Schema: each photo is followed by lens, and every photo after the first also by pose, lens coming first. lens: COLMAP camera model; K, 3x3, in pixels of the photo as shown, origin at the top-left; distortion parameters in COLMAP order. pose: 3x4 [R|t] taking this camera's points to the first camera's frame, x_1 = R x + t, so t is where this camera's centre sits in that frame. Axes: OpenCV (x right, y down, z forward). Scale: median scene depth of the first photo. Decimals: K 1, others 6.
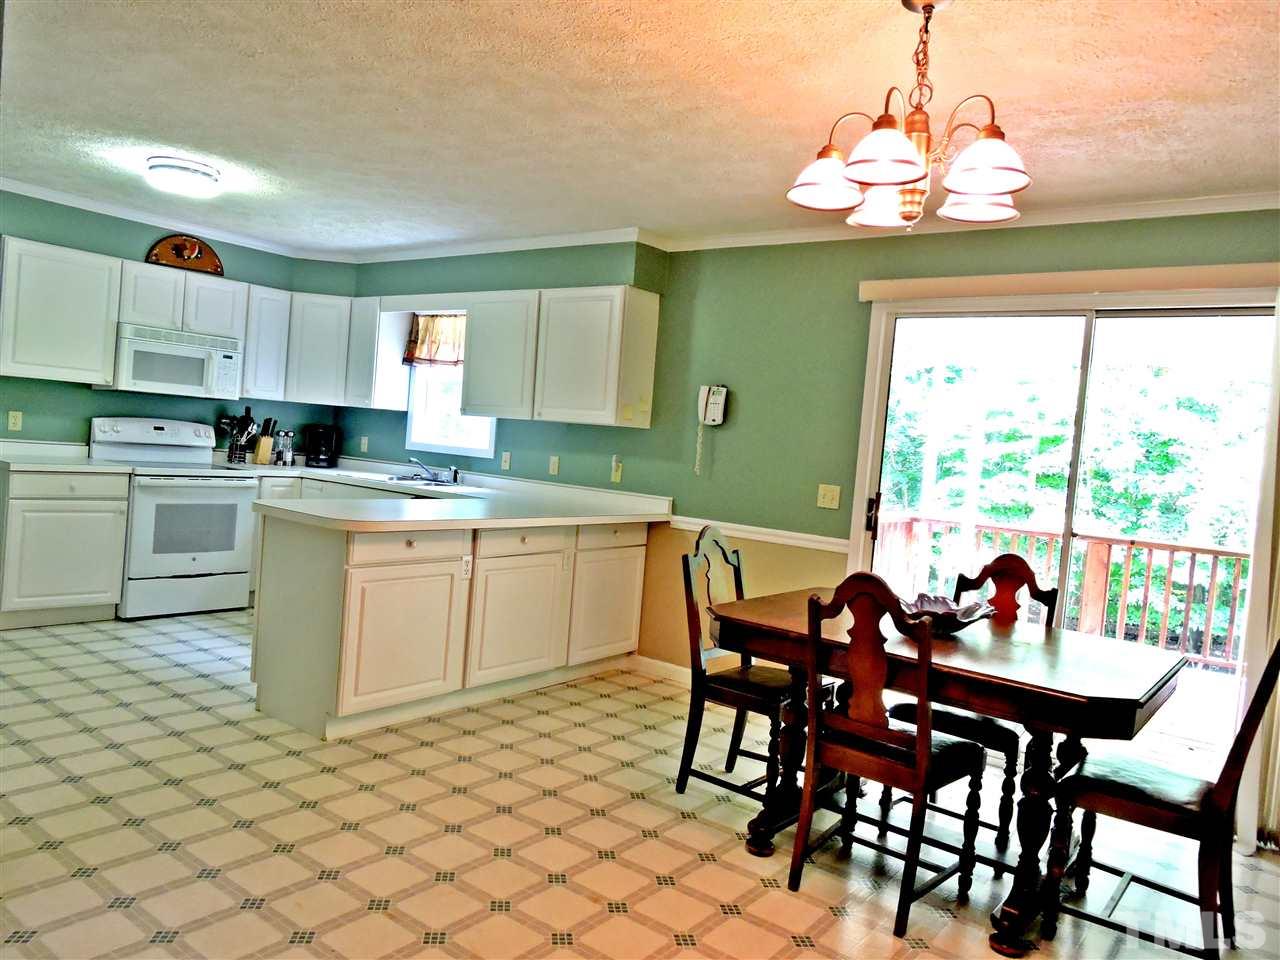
lens RADIAL K [[918.0, 0, 640.0], [0, 918.0, 480.0], [0, 0, 1]] dist [0.000747, 0.001729]
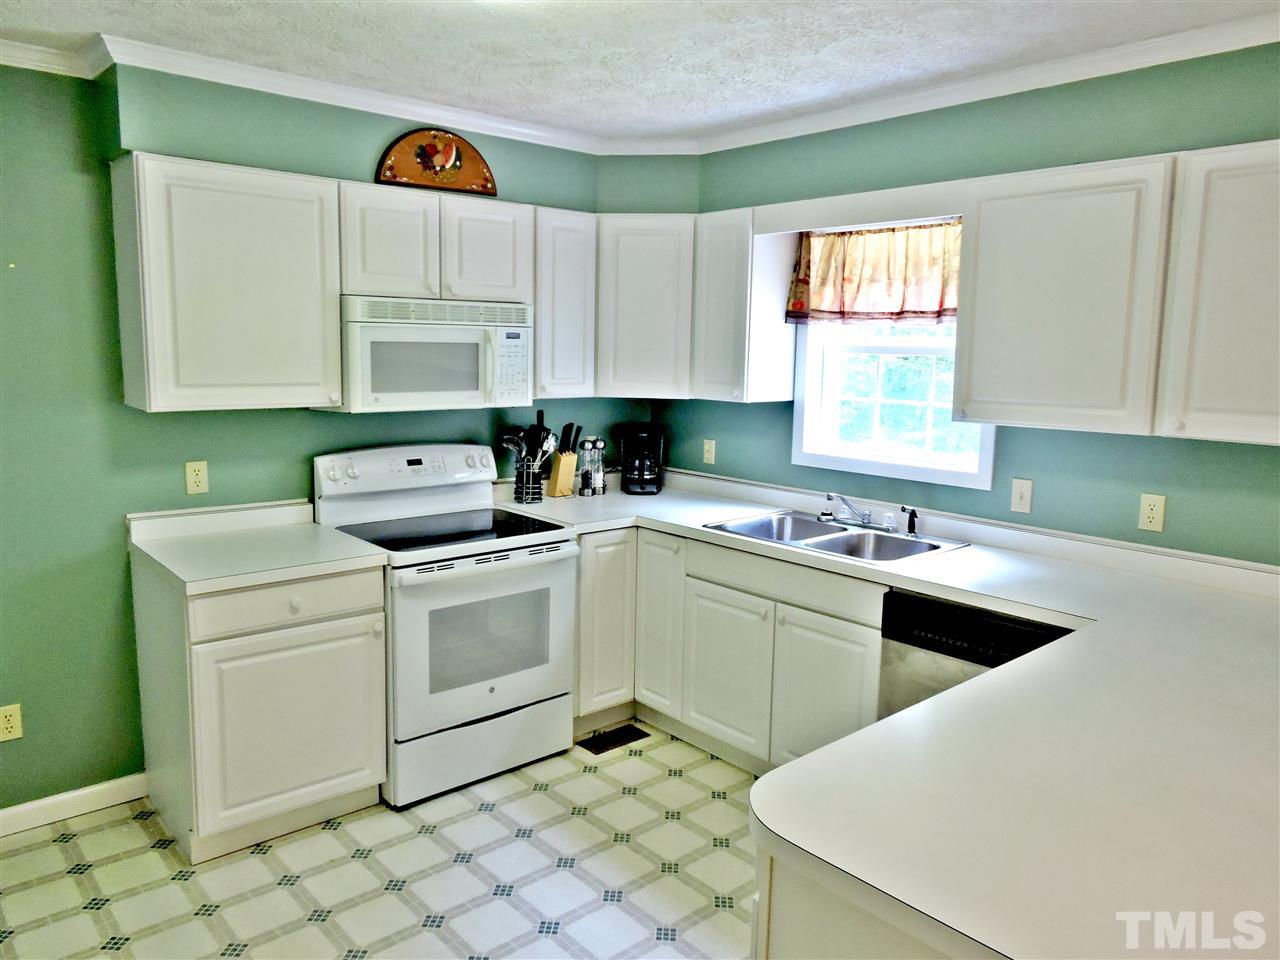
lens RADIAL K [[918.0, 0, 640.0], [0, 918.0, 480.0], [0, 0, 1]] dist [0.000747, 0.001729]
pose [[0.979537, -0.037512, -0.197739, -0.265288], [0.056393, 0.994277, 0.090735, -0.094071], [0.193203, -0.100029, 0.976046, 0.446761]]
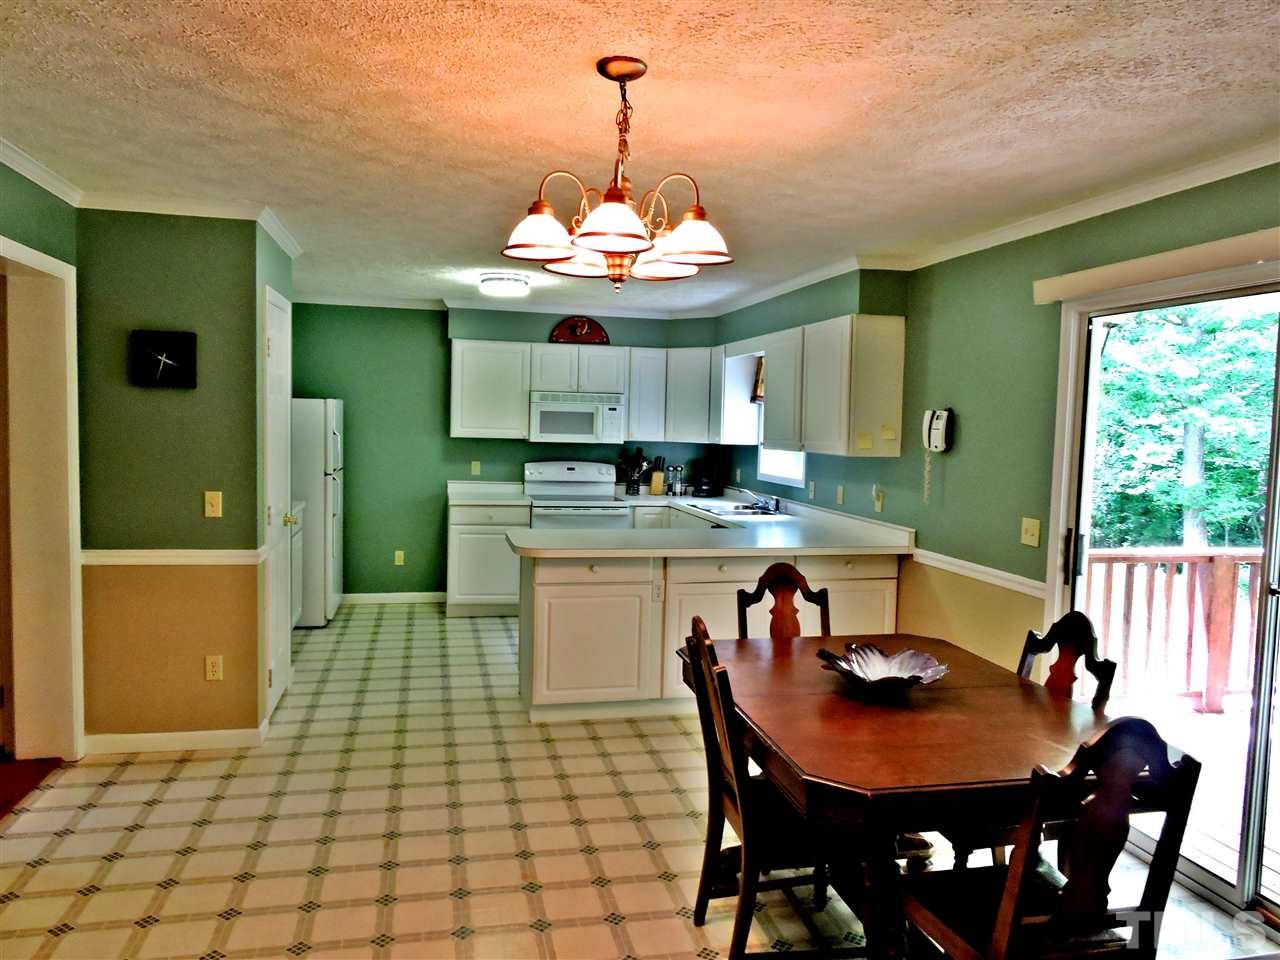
lens RADIAL K [[918.0, 0, 640.0], [0, 918.0, 480.0], [0, 0, 1]] dist [0.000747, 0.001729]
pose [[0.771133, -0.021575, -0.636309, 0.373750], [0.009488, 0.999704, -0.022399, -0.011691], [0.636604, 0.011235, 0.771109, 0.079677]]
